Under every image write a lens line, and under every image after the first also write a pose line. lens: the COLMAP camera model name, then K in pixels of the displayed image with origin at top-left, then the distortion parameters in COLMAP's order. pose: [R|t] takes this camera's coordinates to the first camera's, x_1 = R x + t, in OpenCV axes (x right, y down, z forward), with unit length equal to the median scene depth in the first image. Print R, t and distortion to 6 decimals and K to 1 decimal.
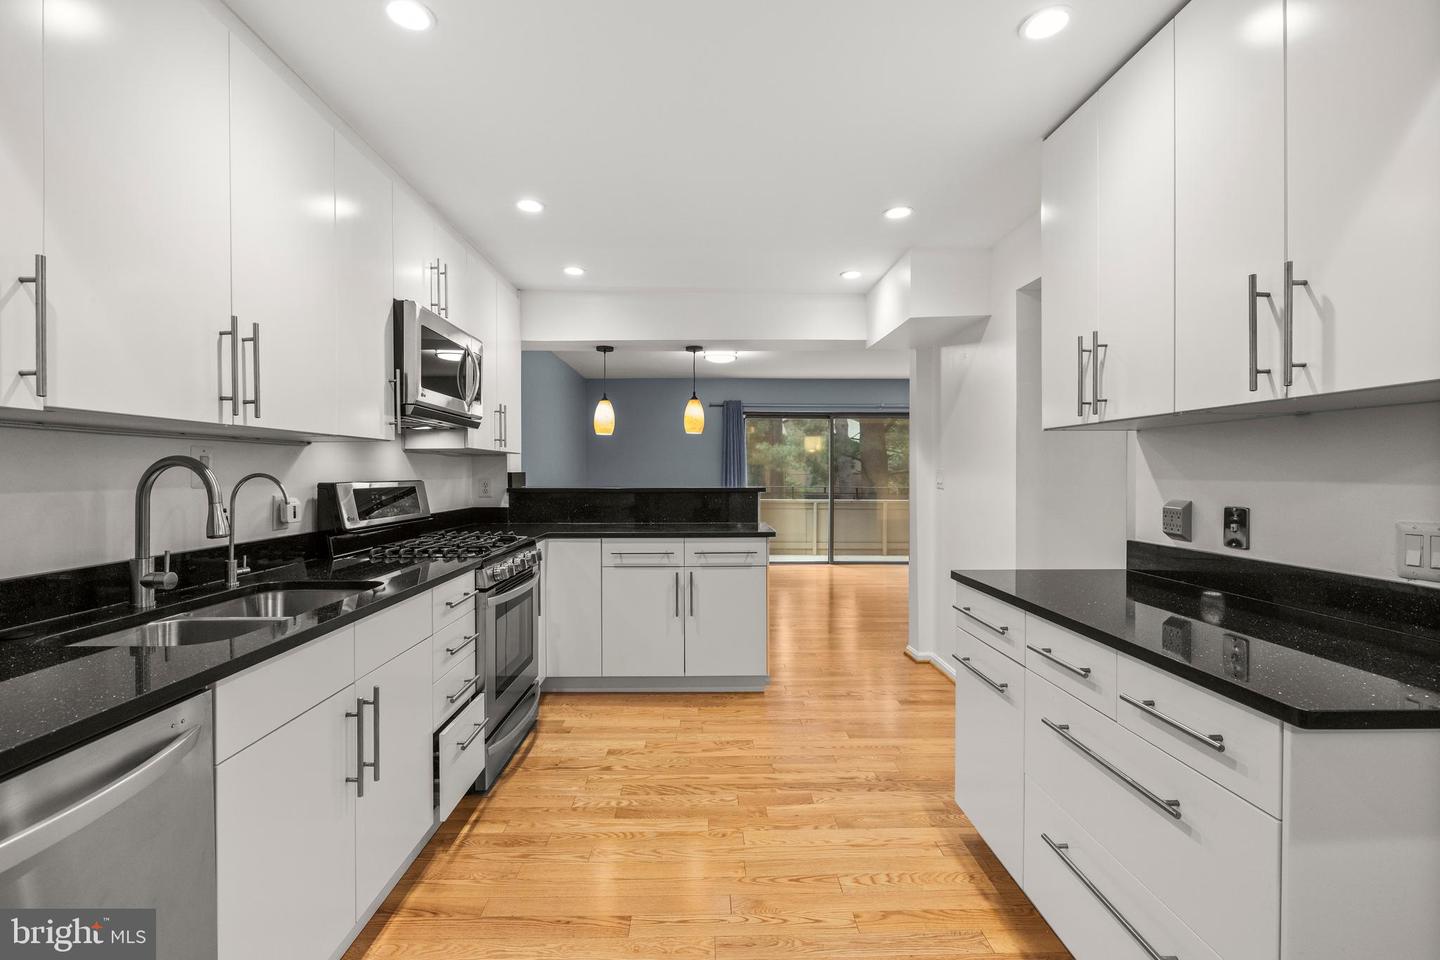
lens RADIAL K [[612.3, 0, 717.7], [0, 612.3, 474.7], [0, 0, 1]] dist [-0.000515, 0.000206]
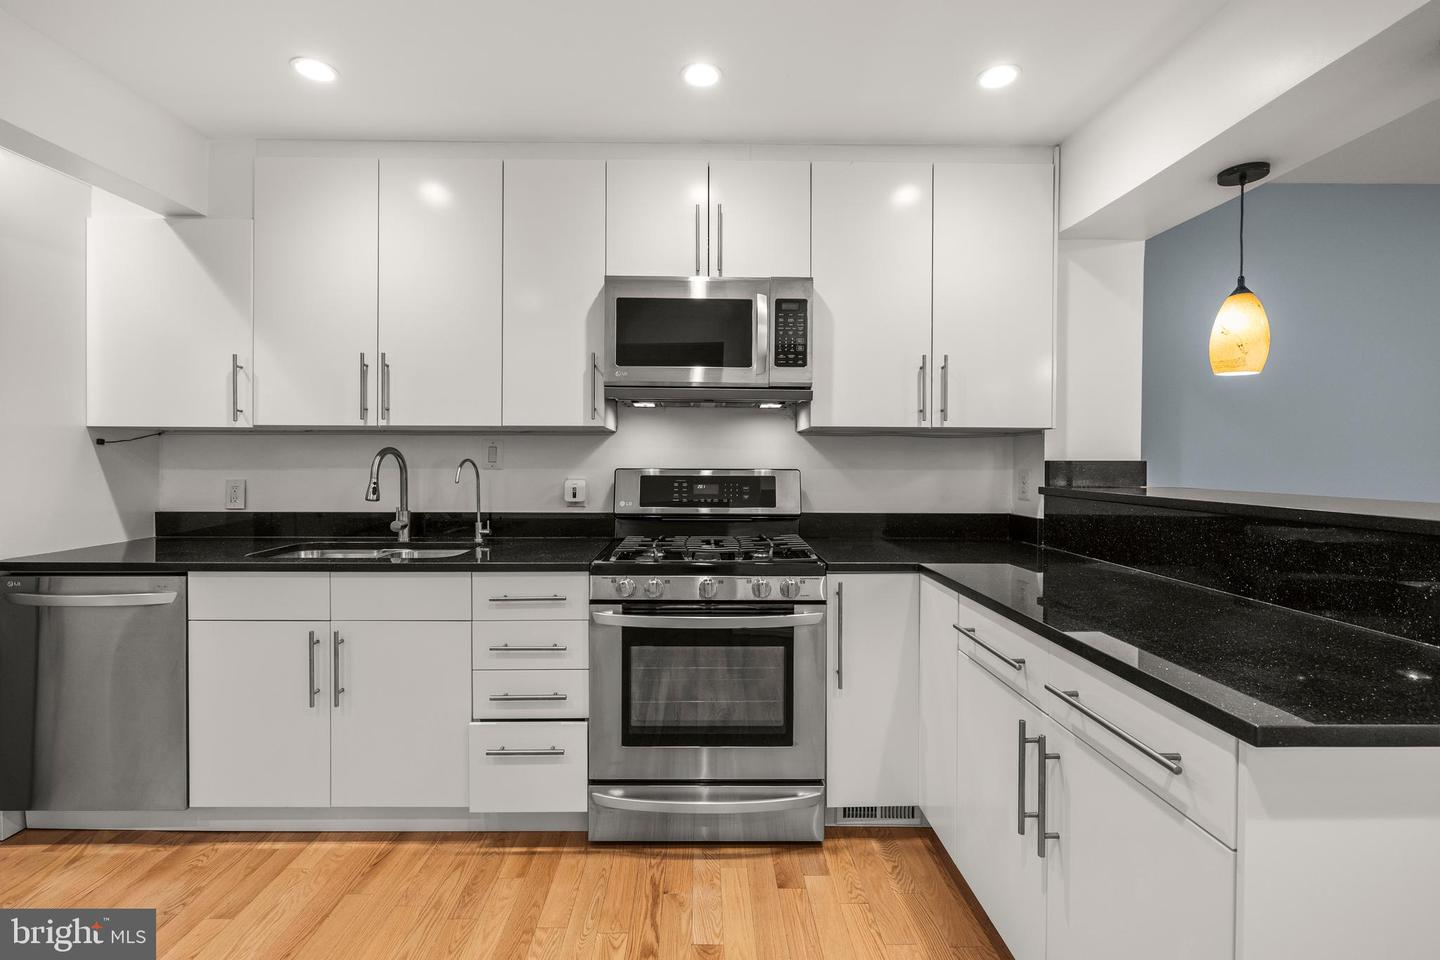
lens RADIAL K [[637.4, 0, 713.0], [0, 637.4, 464.1], [0, 0, 1]] dist [-0.005083, 0.001090]
pose [[0.005493, 0.009346, -0.999941, 0.494551], [-0.008539, 0.999920, 0.009299, -0.006671], [0.999948, 0.008487, 0.005572, 1.186813]]
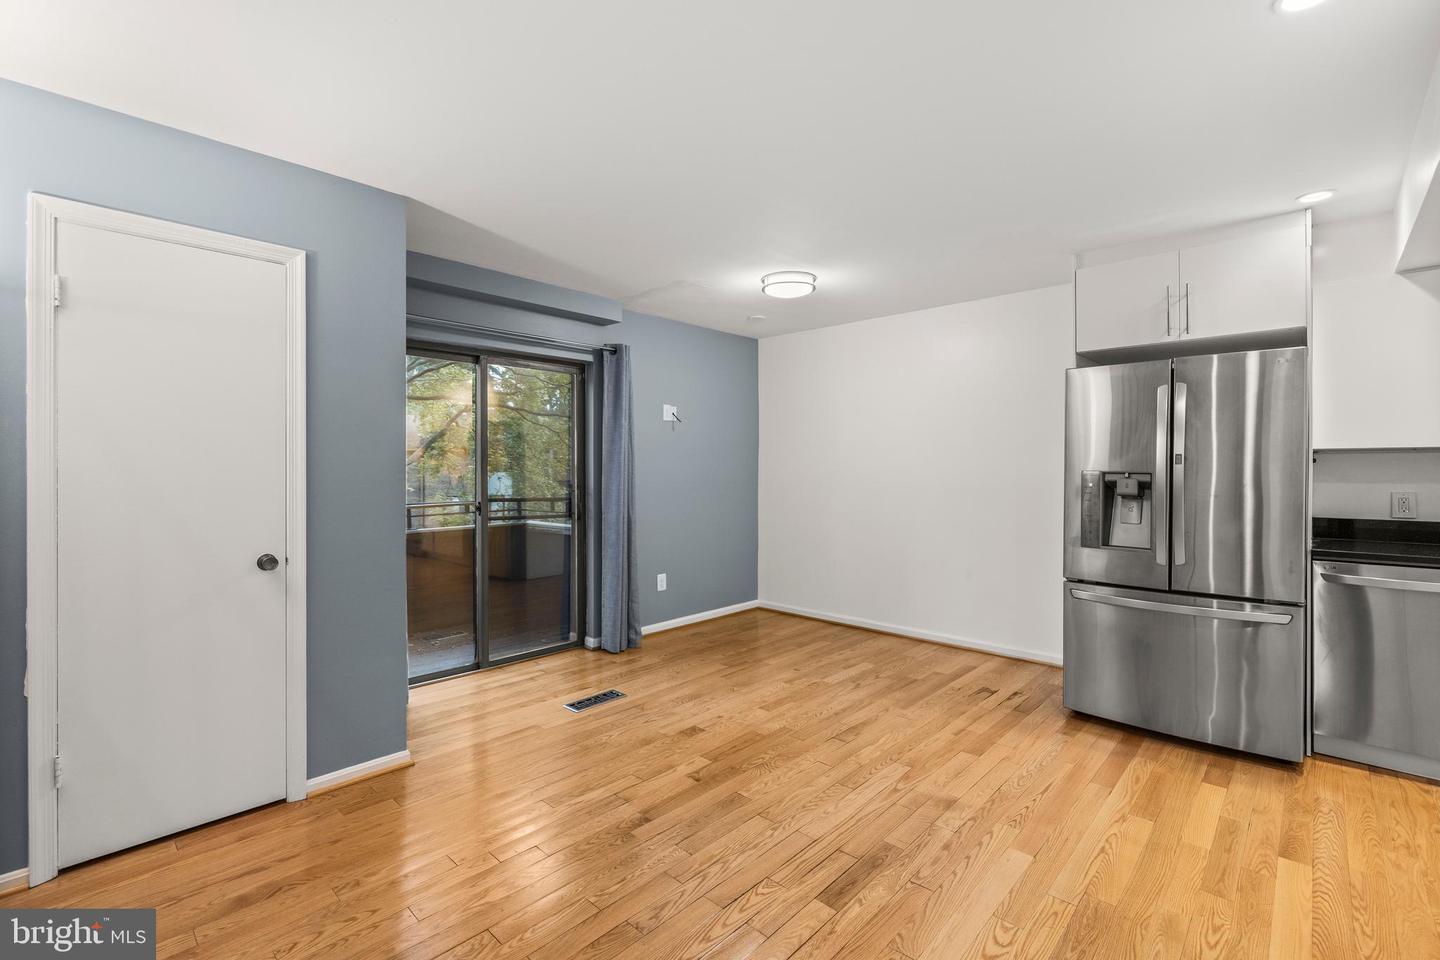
lens RADIAL K [[637.4, 0, 713.0], [0, 637.4, 464.1], [0, 0, 1]] dist [-0.005083, 0.001090]
pose [[-0.698101, -0.007501, -0.715960, 1.244107], [-0.002098, 0.999962, -0.008430, -0.001875], [0.715996, -0.004383, -0.698090, 0.248126]]
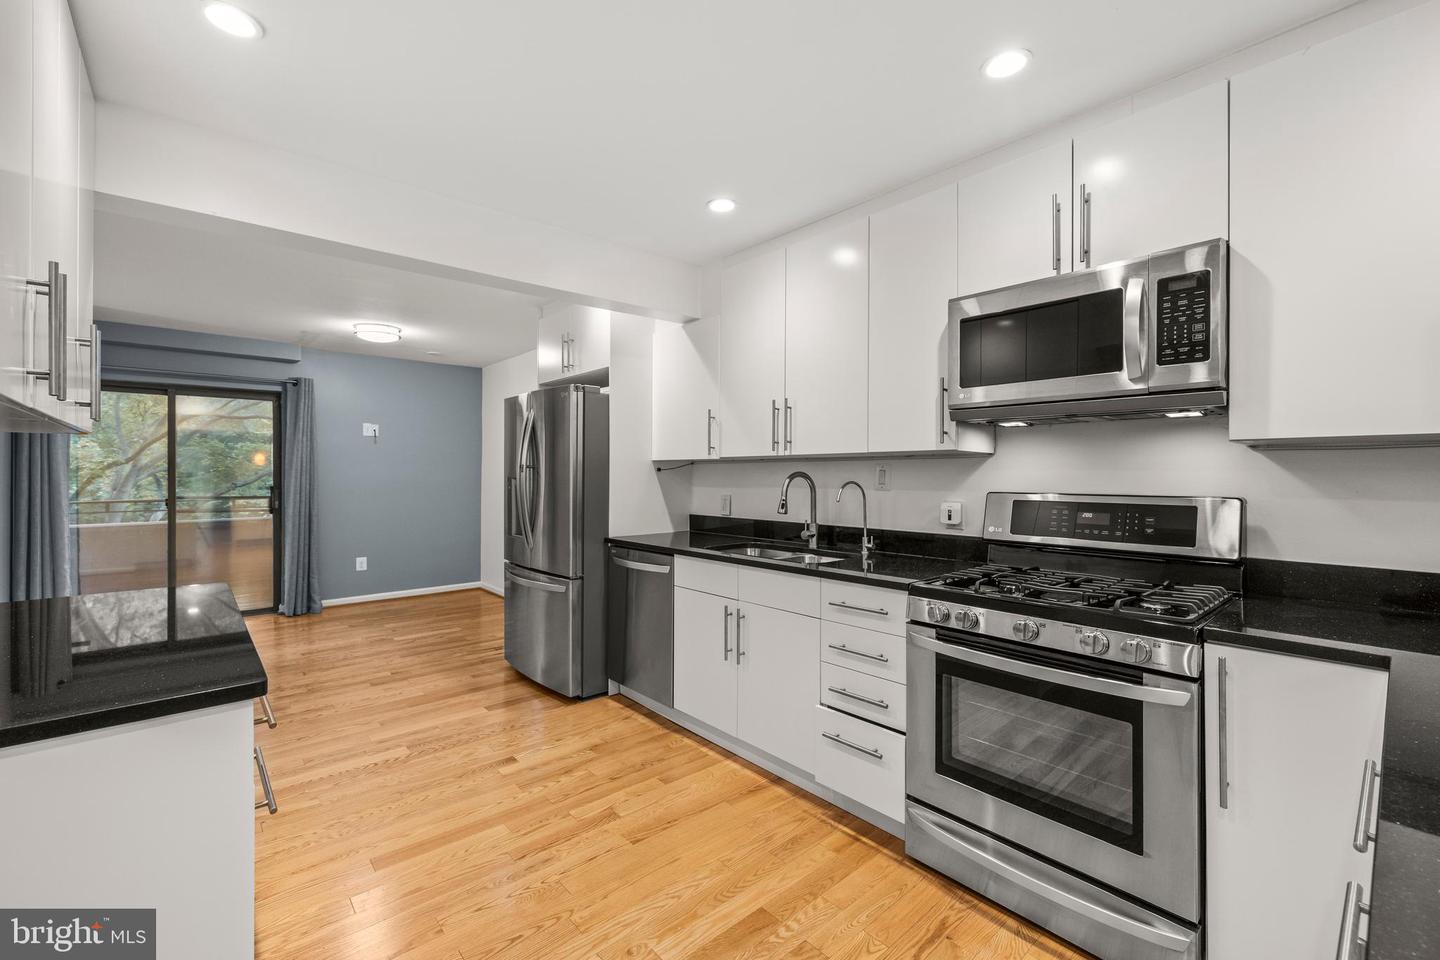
lens RADIAL K [[610.0, 0, 709.6], [0, 610.0, 470.9], [0, 0, 1]] dist [0.000894, 0.000911]
pose [[-0.766473, -0.002456, -0.642272, 0.393559], [-0.002984, 0.999996, -0.000263, -0.021026], [0.642270, 0.001715, -0.766477, 1.513842]]
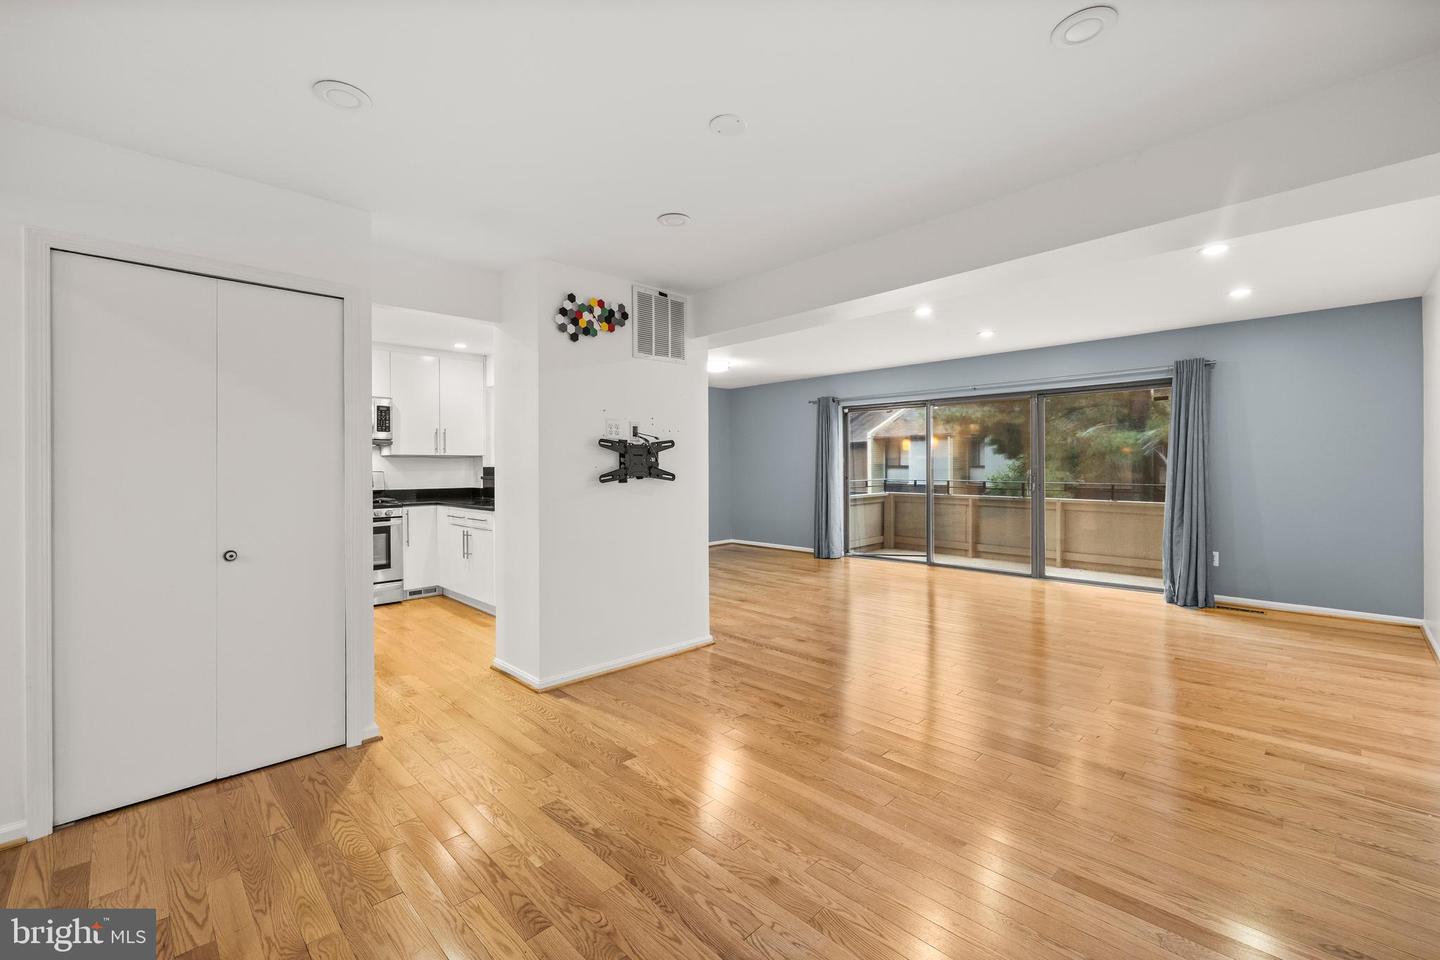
lens RADIAL K [[610.0, 0, 709.6], [0, 610.0, 470.9], [0, 0, 1]] dist [0.000894, 0.000911]
pose [[0.678504, -0.001858, -0.734595, 2.268443], [0.002606, 0.999997, -0.000122, 0.013828], [0.734592, -0.001832, 0.678506, 0.587319]]
